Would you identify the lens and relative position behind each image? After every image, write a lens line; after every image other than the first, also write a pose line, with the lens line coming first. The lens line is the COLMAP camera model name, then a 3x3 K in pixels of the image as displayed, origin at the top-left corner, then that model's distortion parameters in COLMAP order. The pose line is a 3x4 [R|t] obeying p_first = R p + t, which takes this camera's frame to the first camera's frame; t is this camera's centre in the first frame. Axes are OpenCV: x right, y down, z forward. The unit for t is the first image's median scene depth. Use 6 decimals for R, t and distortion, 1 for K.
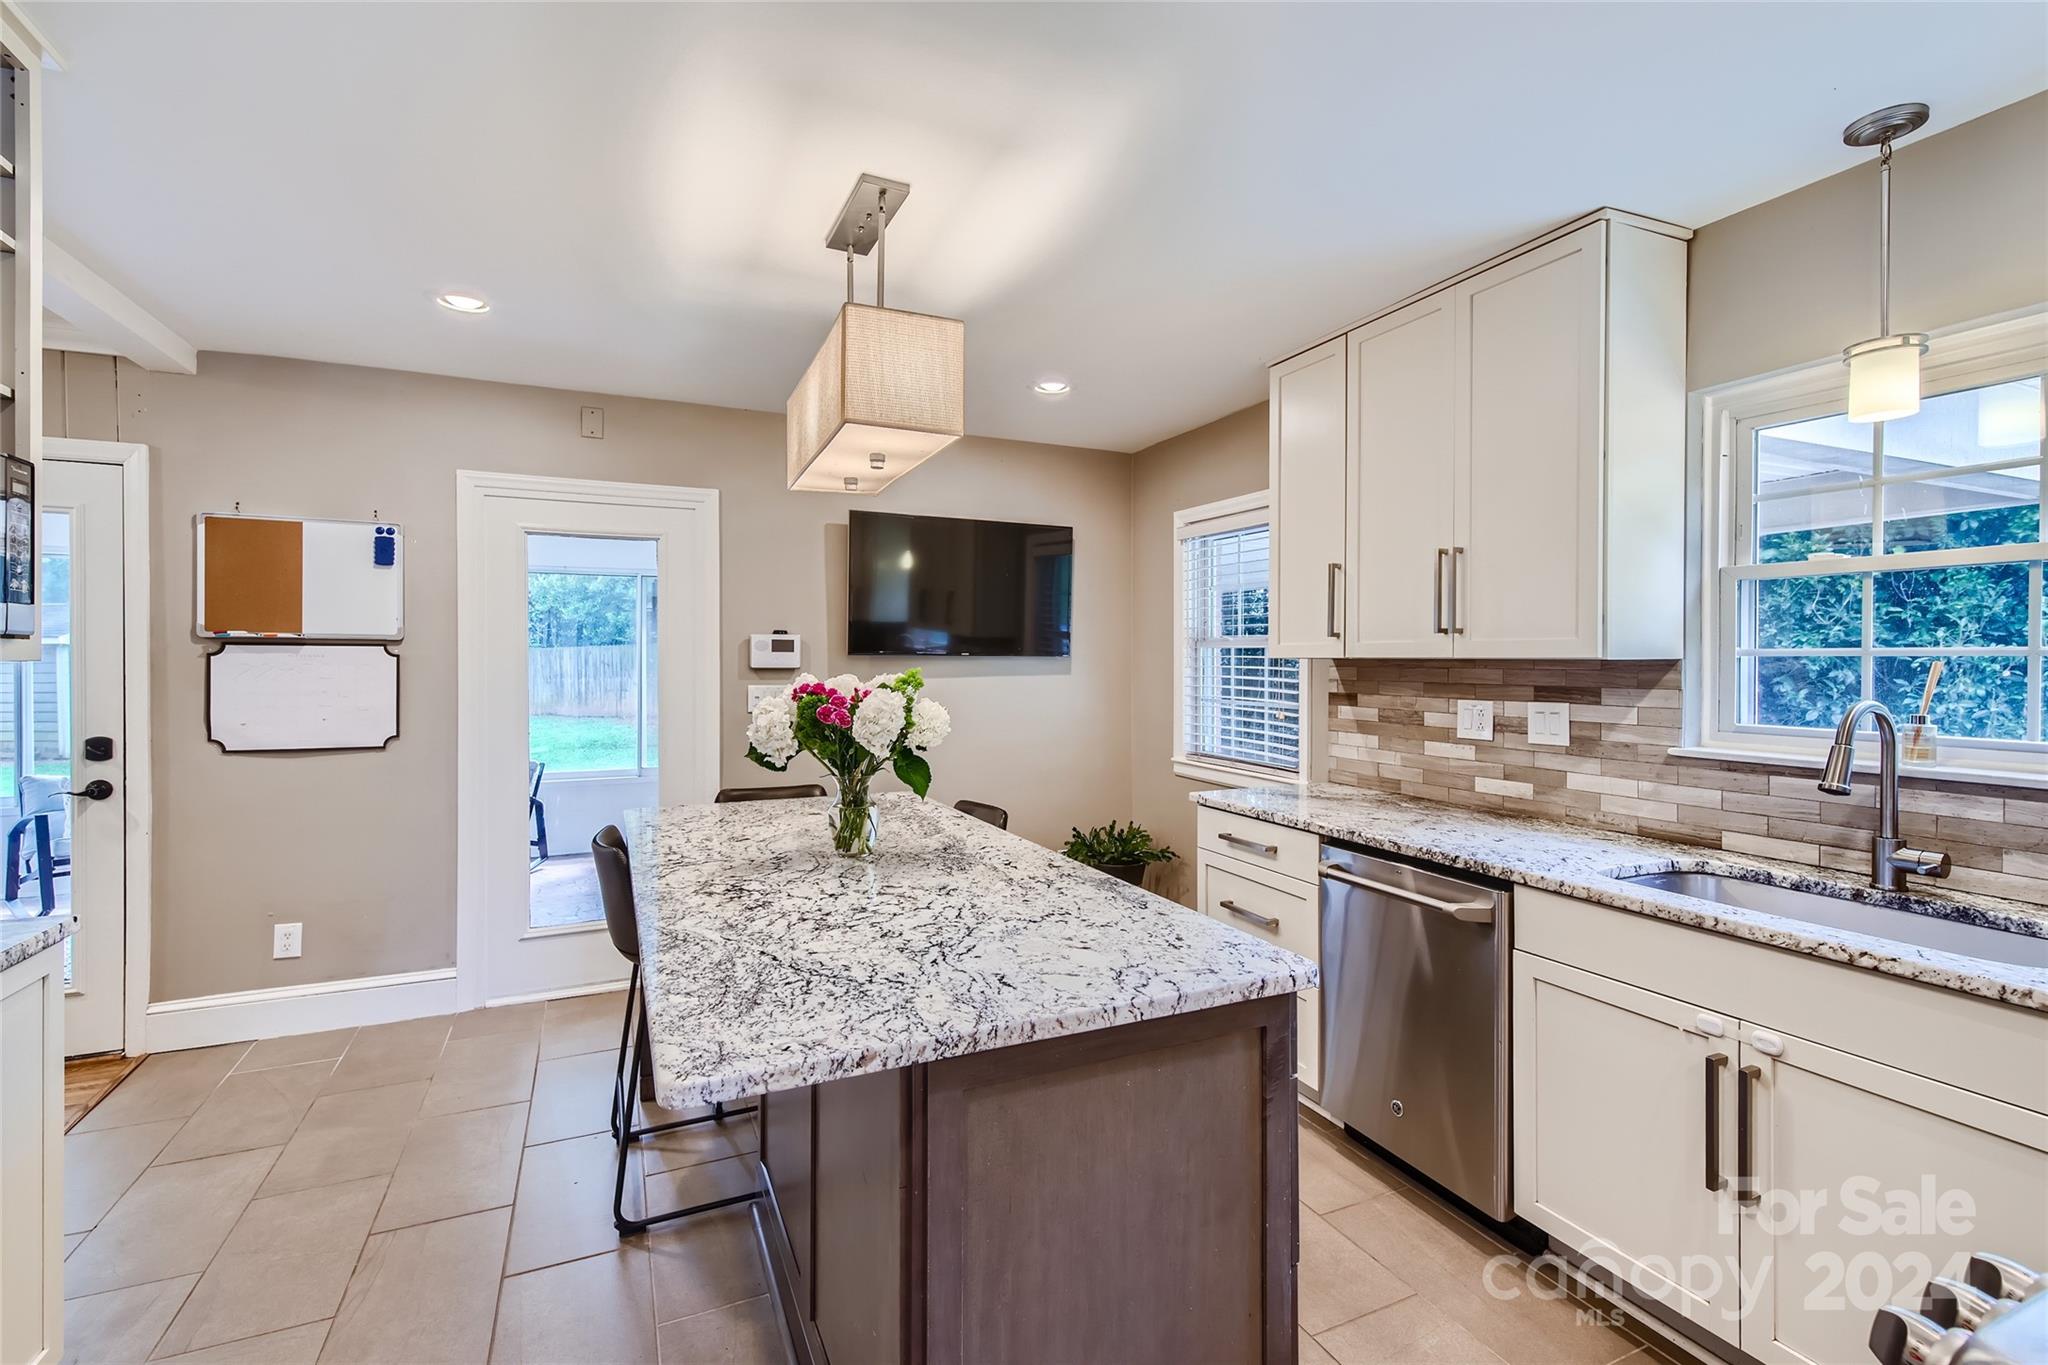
lens RADIAL K [[908.9, 0, 1029.0], [0, 908.9, 666.9], [0, 0, 1]] dist [0.004358, 0.000283]
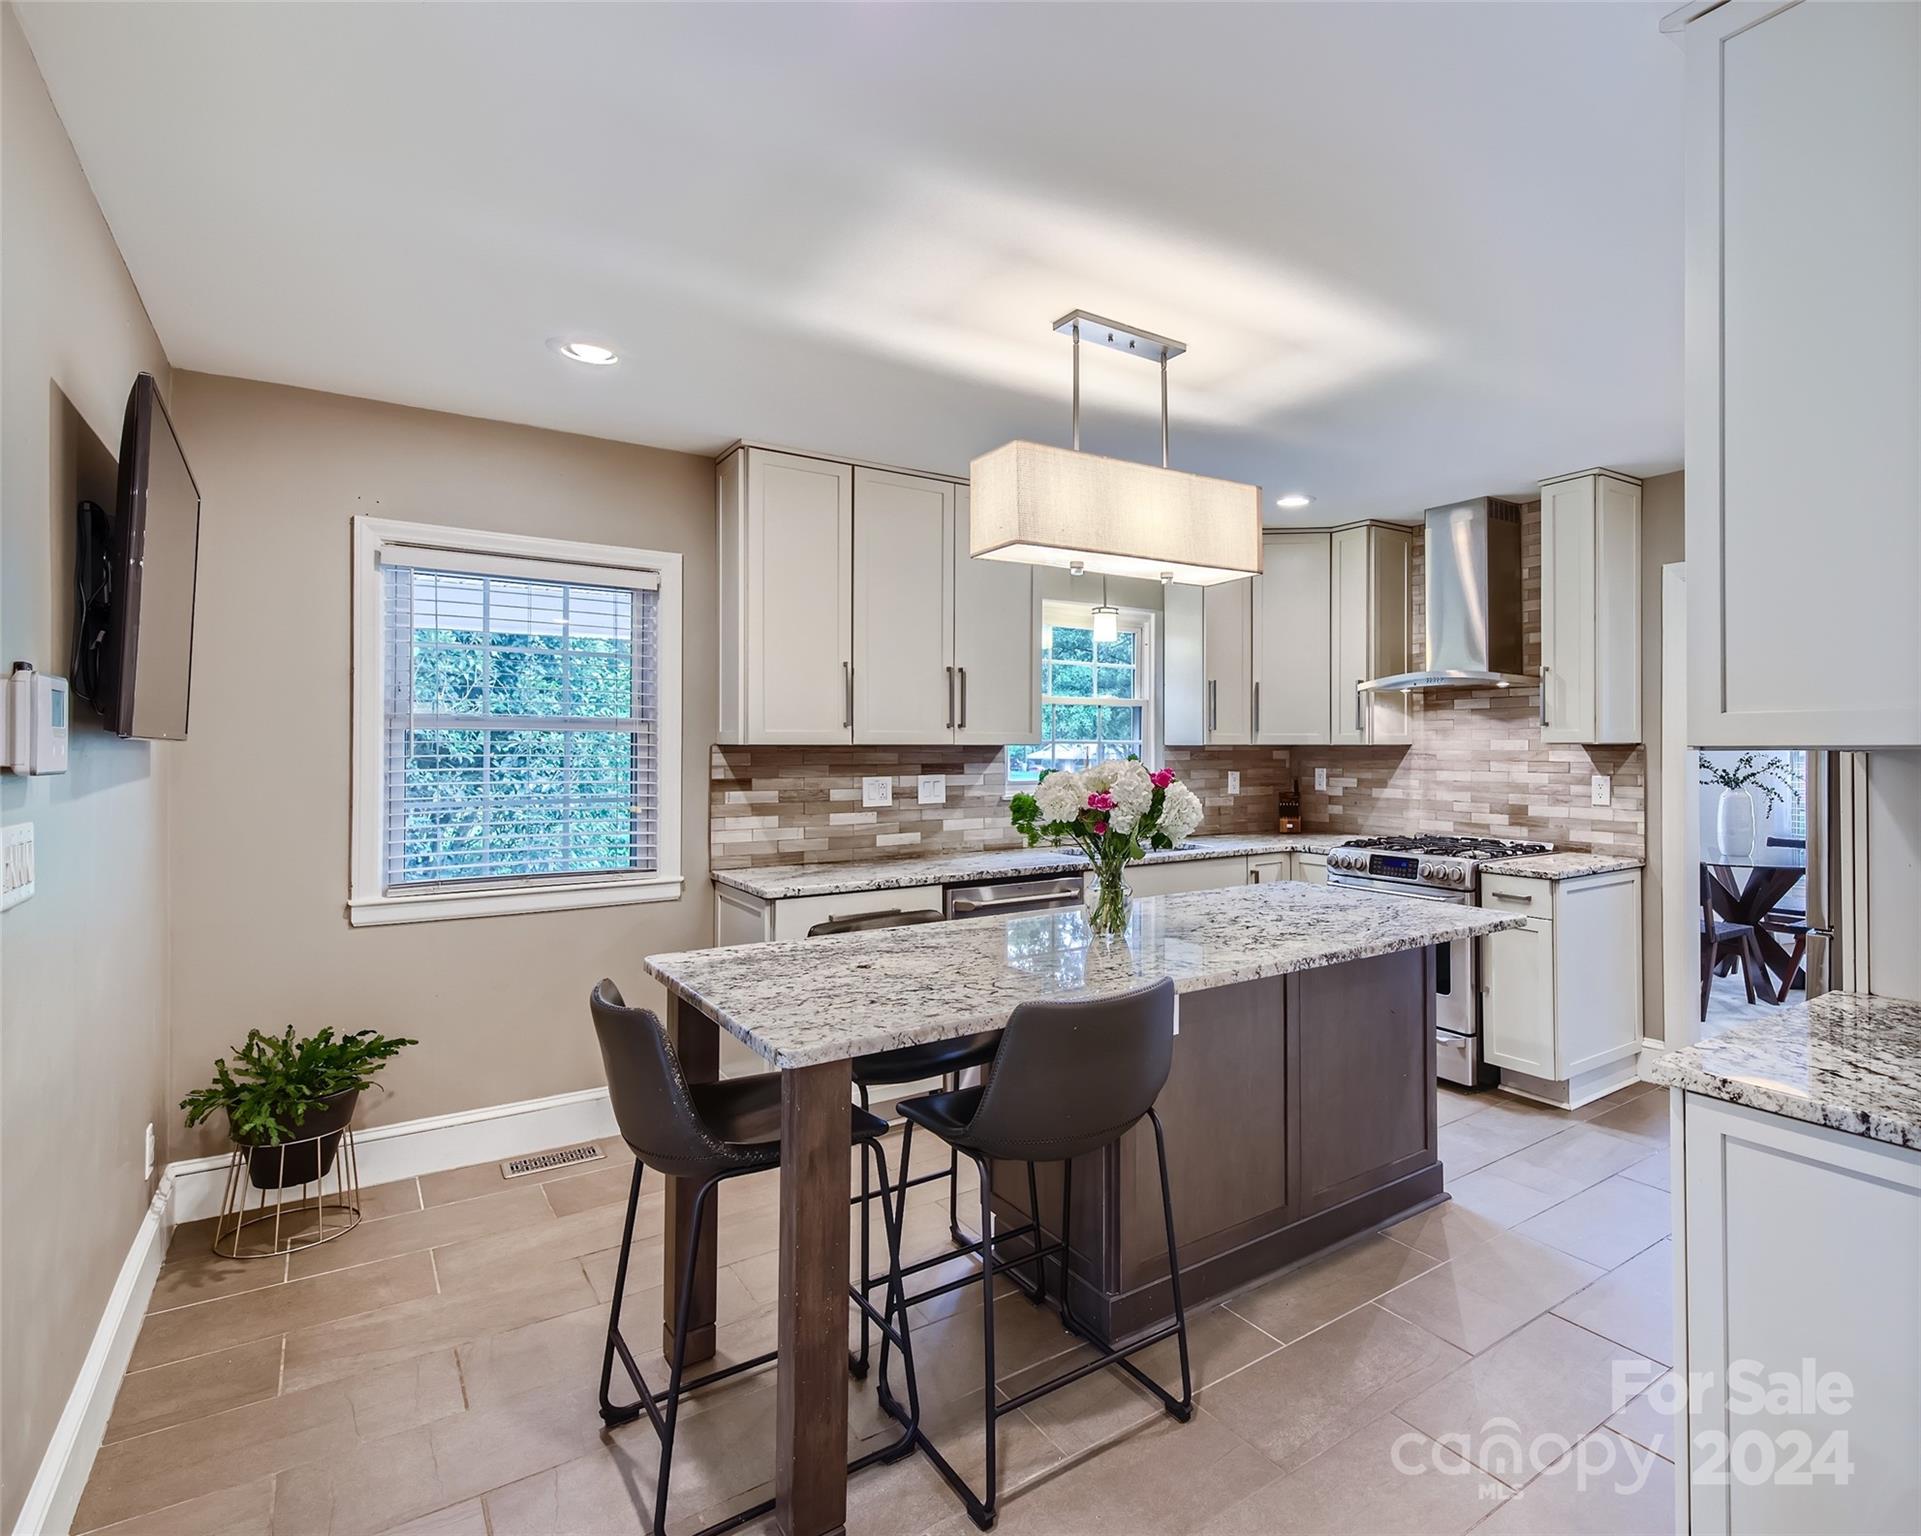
lens RADIAL K [[952.7, 0, 960.1], [0, 952.7, 760.4], [0, 0, 1]] dist [0.002814, 0.000145]
pose [[-0.142165, -0.006728, 0.989820, -0.900905], [0.012298, 0.999888, 0.008563, 0.003114], [-0.989767, 0.013390, -0.142066, 1.102521]]
